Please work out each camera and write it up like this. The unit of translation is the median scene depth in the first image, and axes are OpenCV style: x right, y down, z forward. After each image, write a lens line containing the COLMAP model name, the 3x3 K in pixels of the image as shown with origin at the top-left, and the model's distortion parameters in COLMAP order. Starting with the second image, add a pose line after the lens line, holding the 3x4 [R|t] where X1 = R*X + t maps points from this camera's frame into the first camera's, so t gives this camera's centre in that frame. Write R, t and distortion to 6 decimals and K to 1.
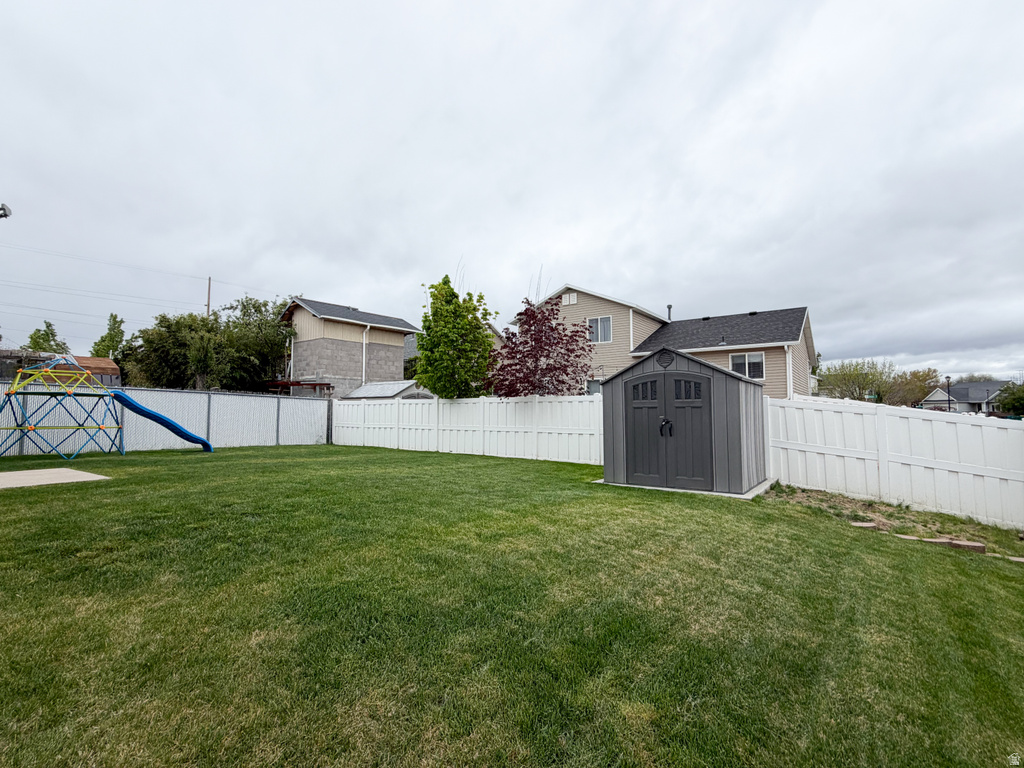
lens RADIAL K [[487.4, 0, 512.0], [0, 487.4, 384.0], [0, 0, 1]] dist [-0.000755, 0.000127]
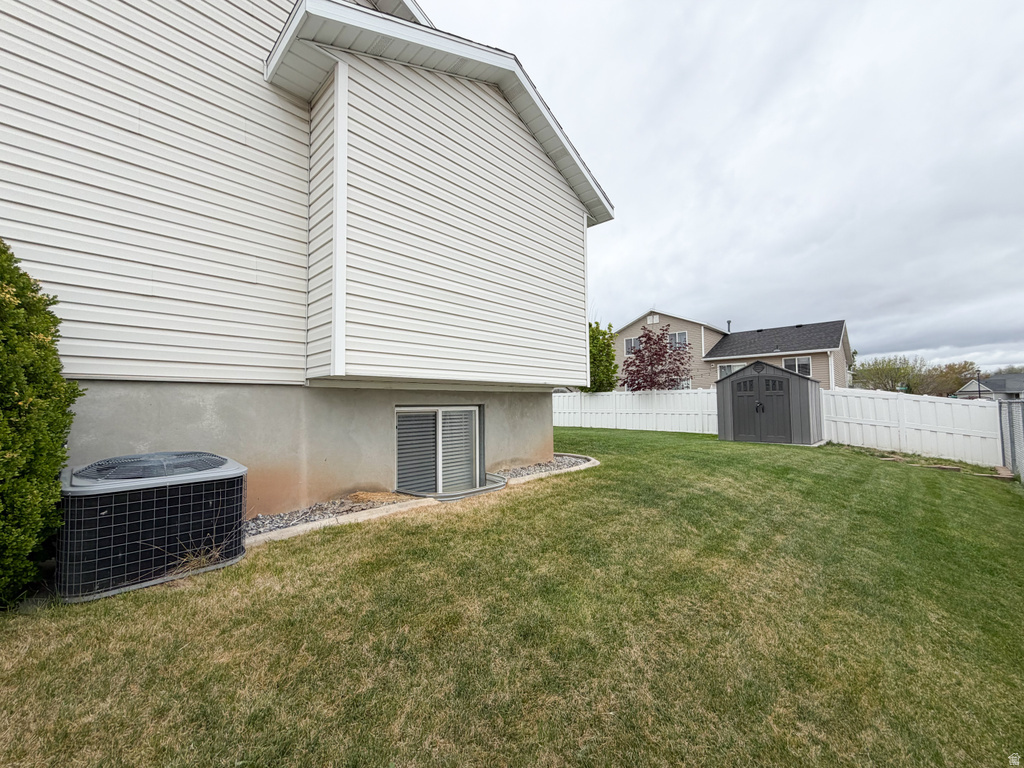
lens RADIAL K [[402.9, 0, 512.0], [0, 402.9, 384.0], [0, 0, 1]] dist [-0.000054, -0.000203]
pose [[0.990236, -0.012494, -0.138840, -0.141397], [0.013424, 0.999893, 0.005765, -0.005304], [0.138753, -0.007572, 0.990298, -0.212397]]
